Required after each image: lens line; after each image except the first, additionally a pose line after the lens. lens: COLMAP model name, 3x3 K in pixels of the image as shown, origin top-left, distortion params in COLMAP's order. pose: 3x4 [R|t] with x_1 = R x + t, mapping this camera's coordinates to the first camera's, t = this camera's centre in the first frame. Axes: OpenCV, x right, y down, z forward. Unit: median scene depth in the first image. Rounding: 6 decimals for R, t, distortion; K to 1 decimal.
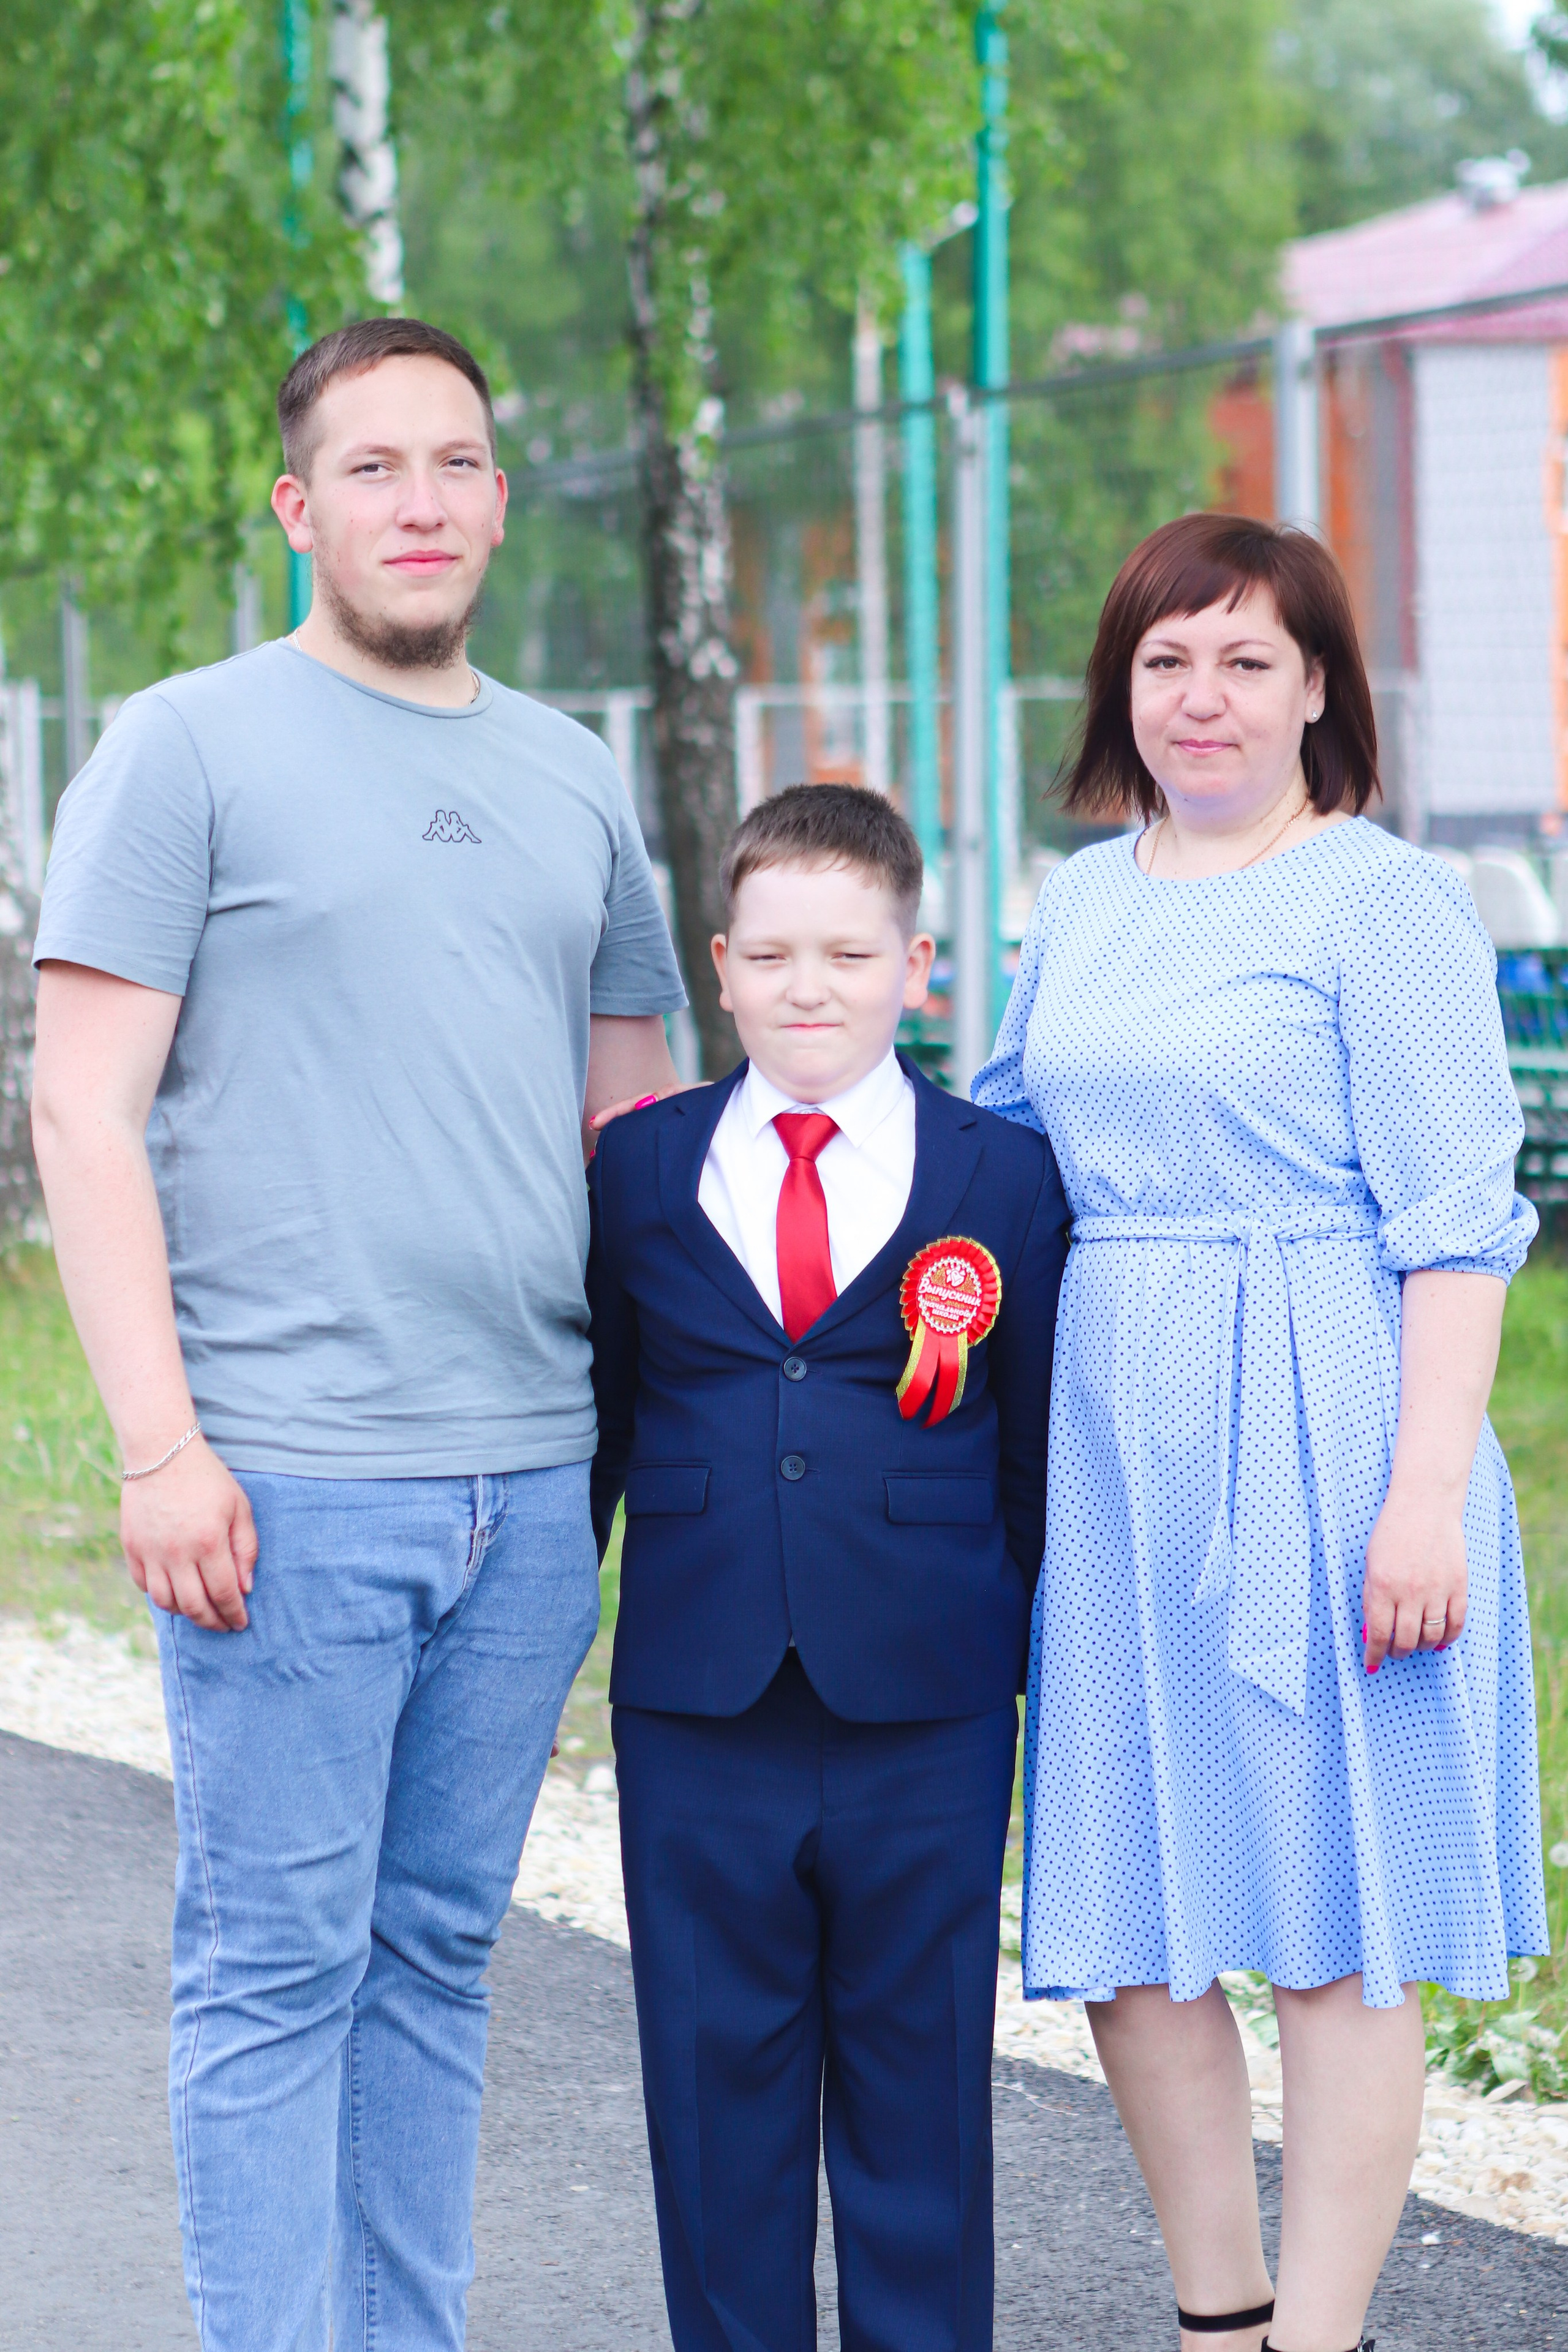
lens RADIAL K [[7426.1, 0, 785.3], [0, 7426.1, 1176.3], [0, 0, 1]] dist [0.174995, 1.337422]
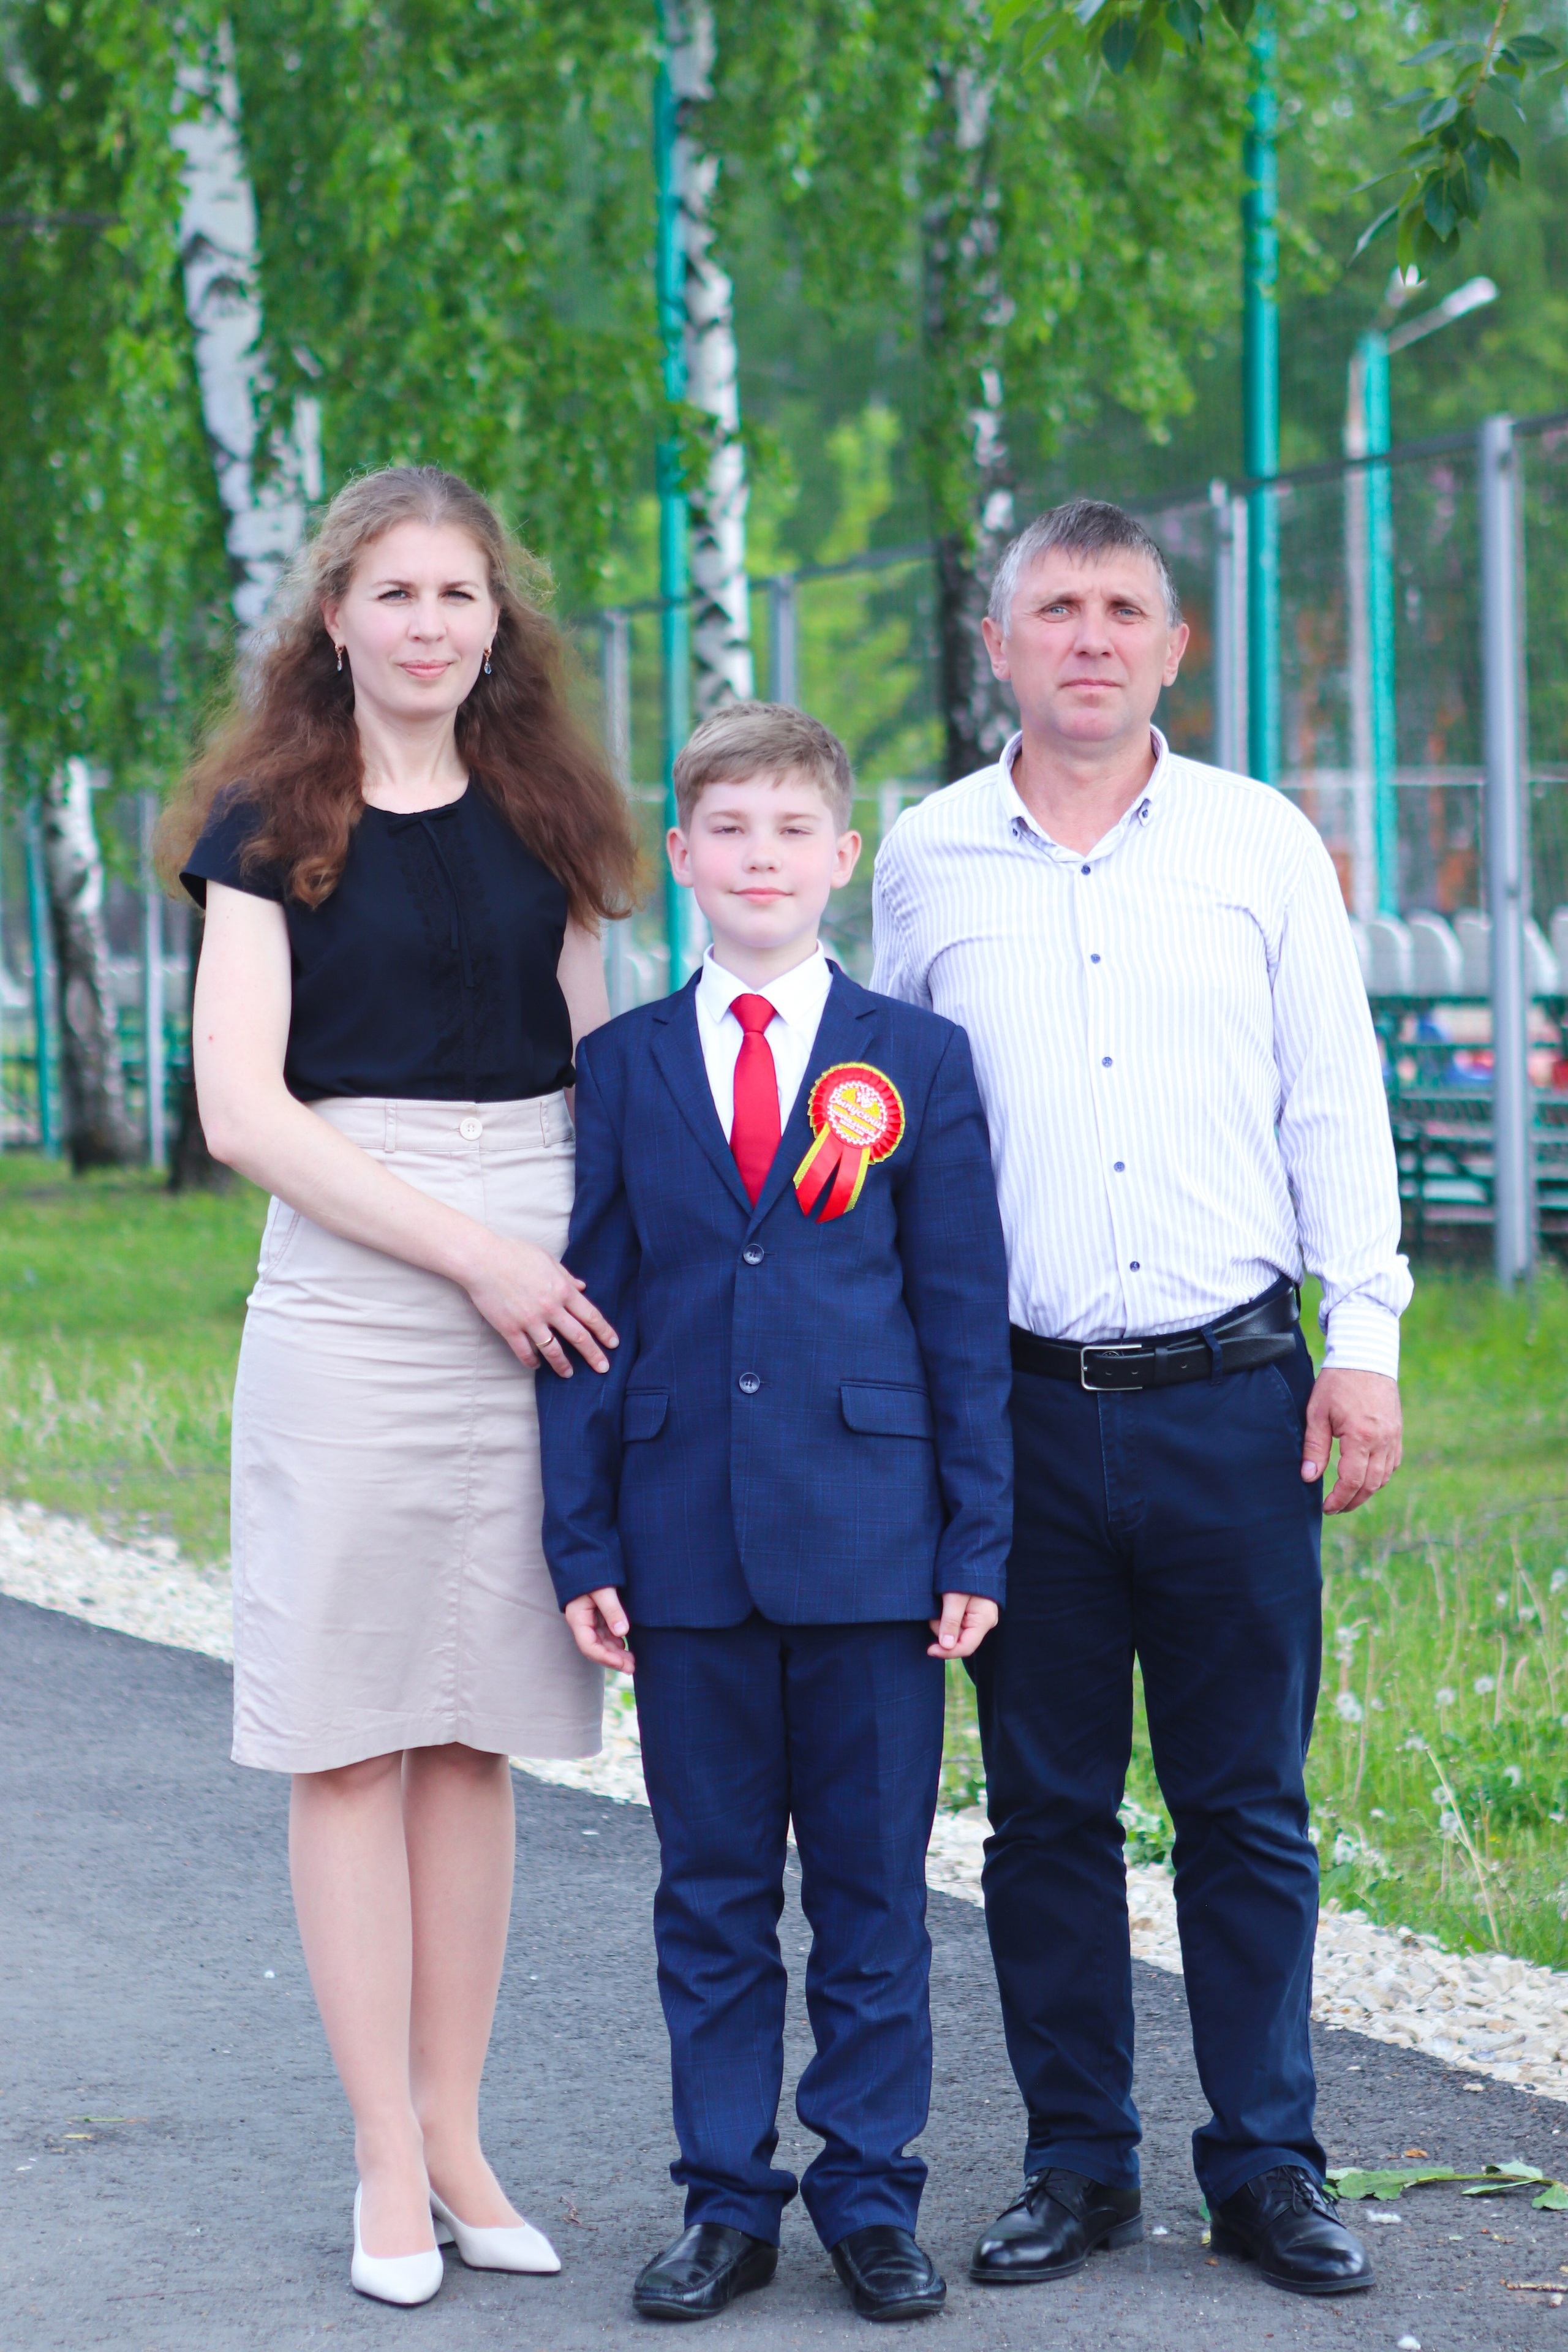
lens RADIAL K [[7568.4, 0, 783.9], [0, 7568.4, 1177.5], [0, 0, 1]] dist [0.209307, 0.174795]
pose [[0.996526, 0.000916, -0.083277, 0.050248], [-0.002062, 0.999904, -0.013681, 0.009700], [0.083257, 0.013806, 0.996433, -0.092424]]
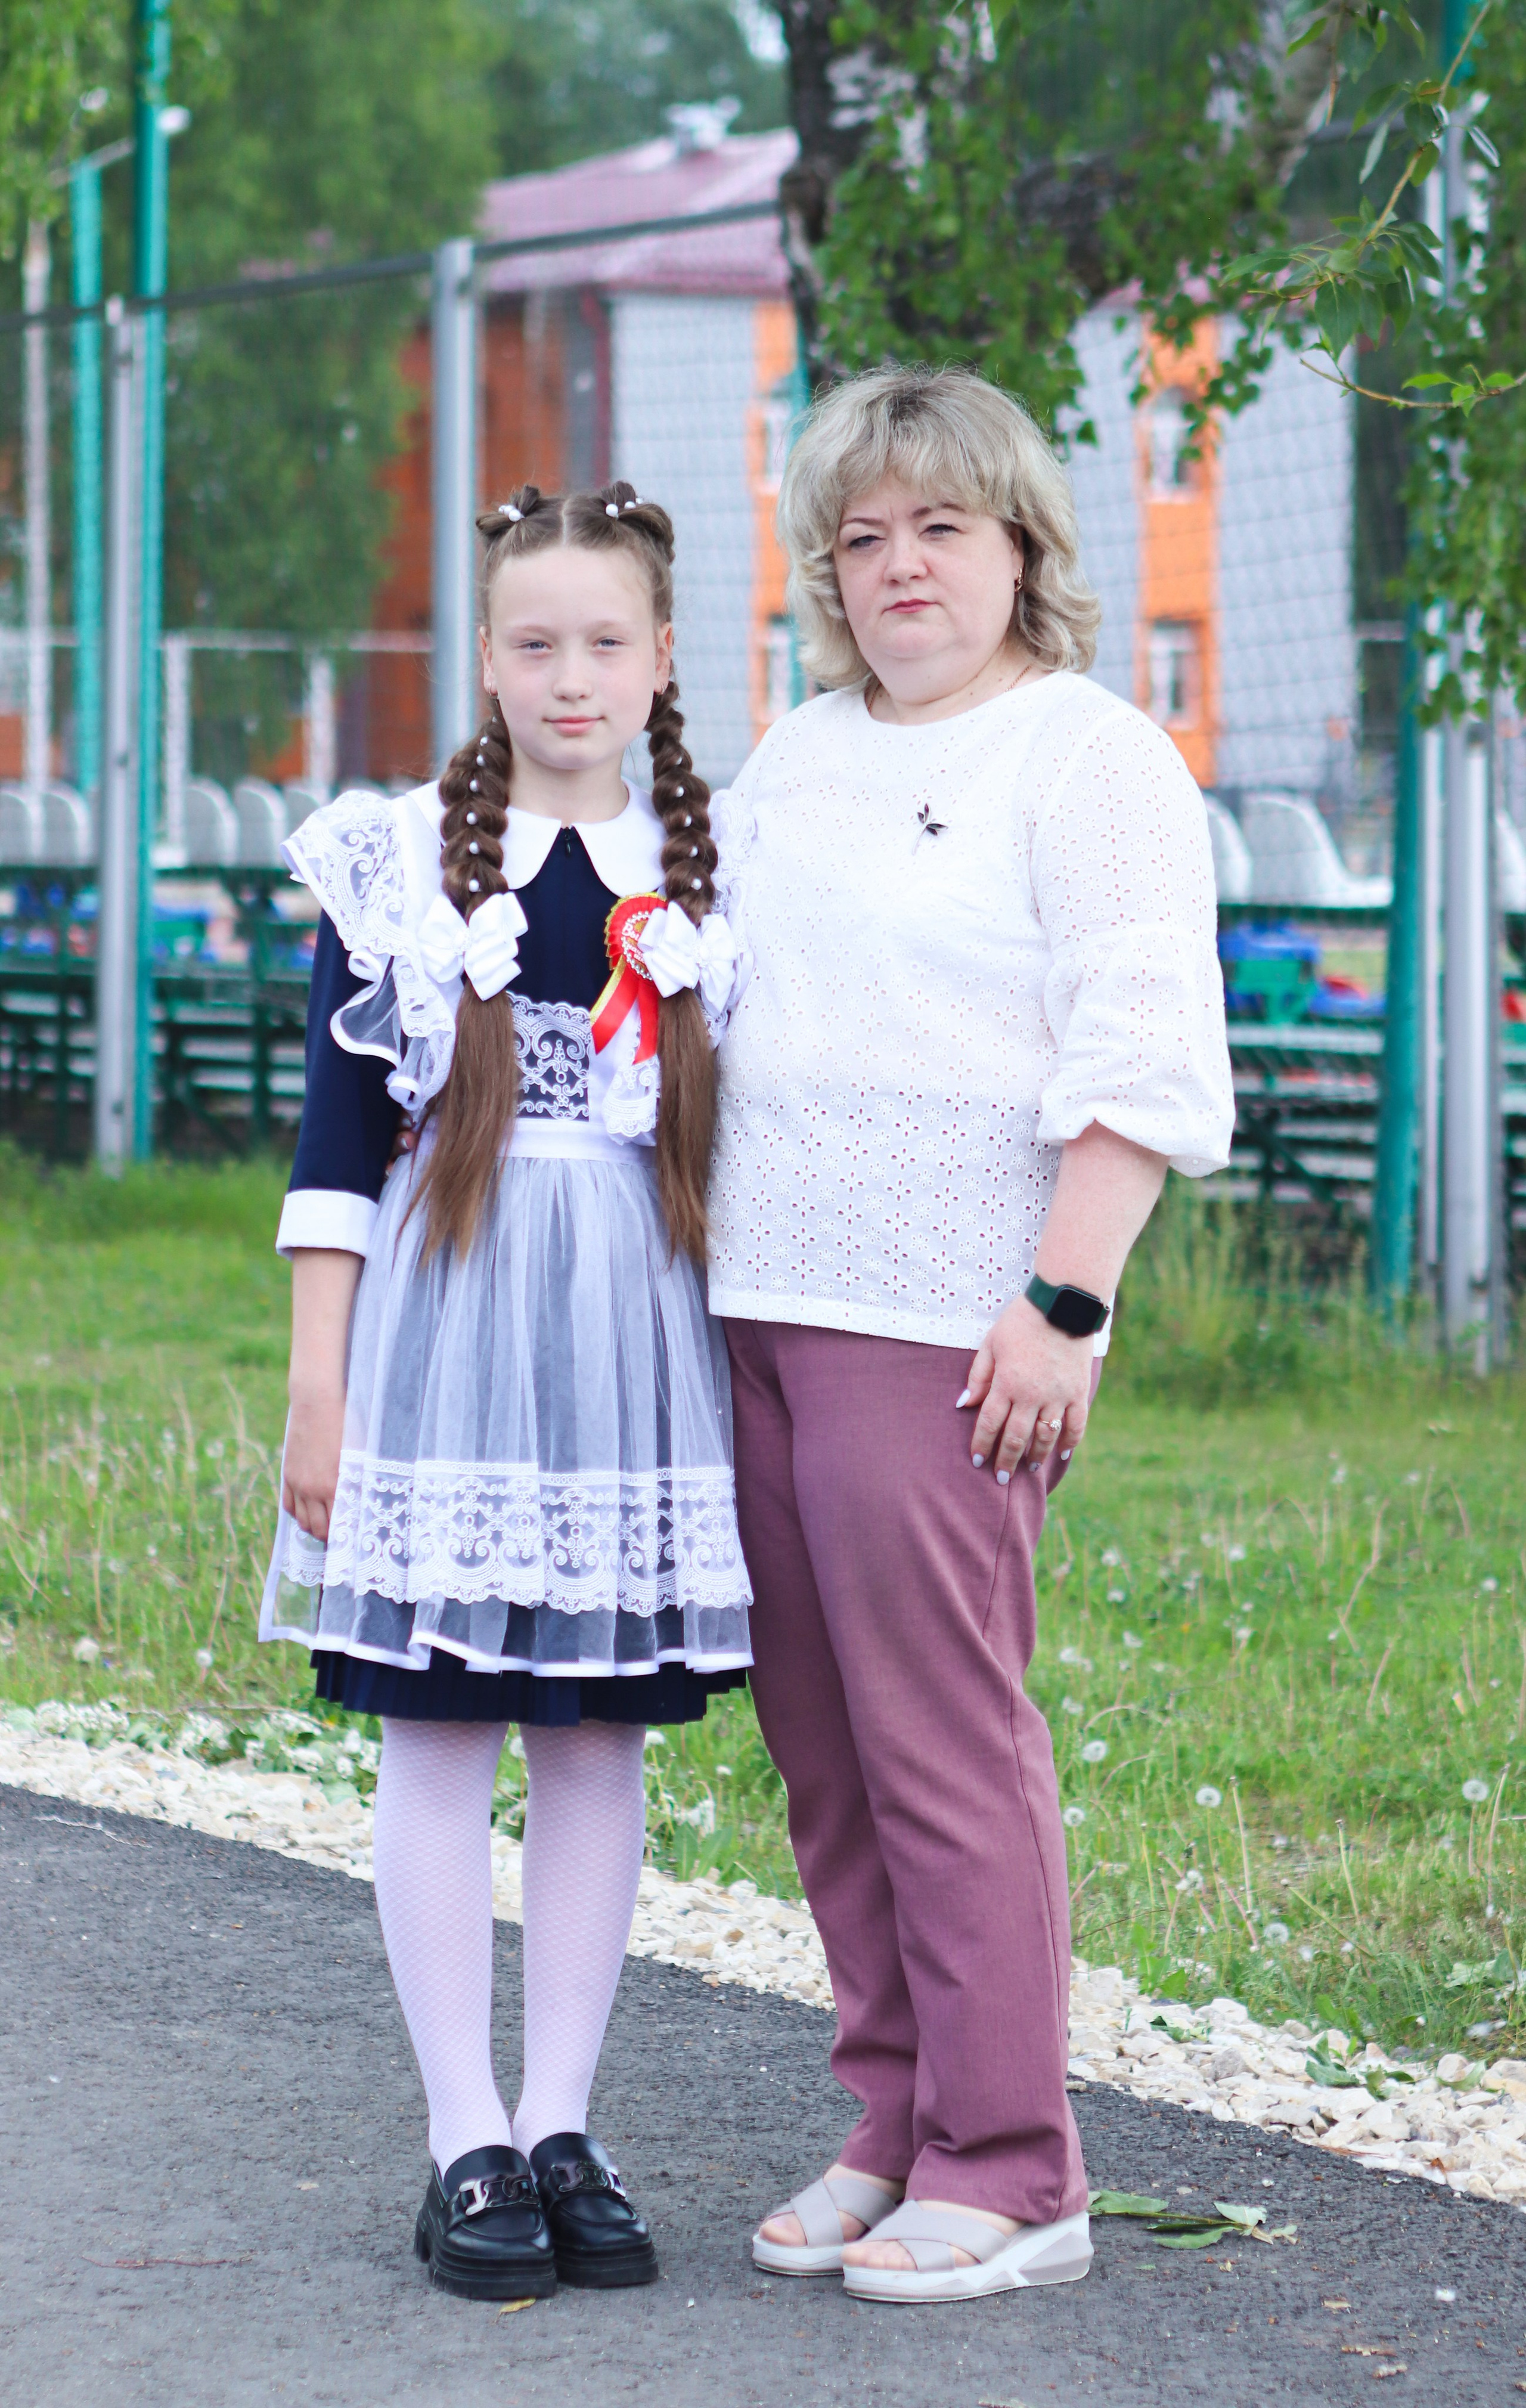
lens RADIAL K [[7988.1, 0, 814.0], [0, 7988.1, 1205.6], [0, 0, 1]] dist [0.240591, 0.851794]
pose [[0.993800, 0.022192, 0.108944, 0.002196], [-0.022409, 0.999749, 0.000769, 0.010838], [-0.108900, -0.003205, 0.994048, -0.060910]]
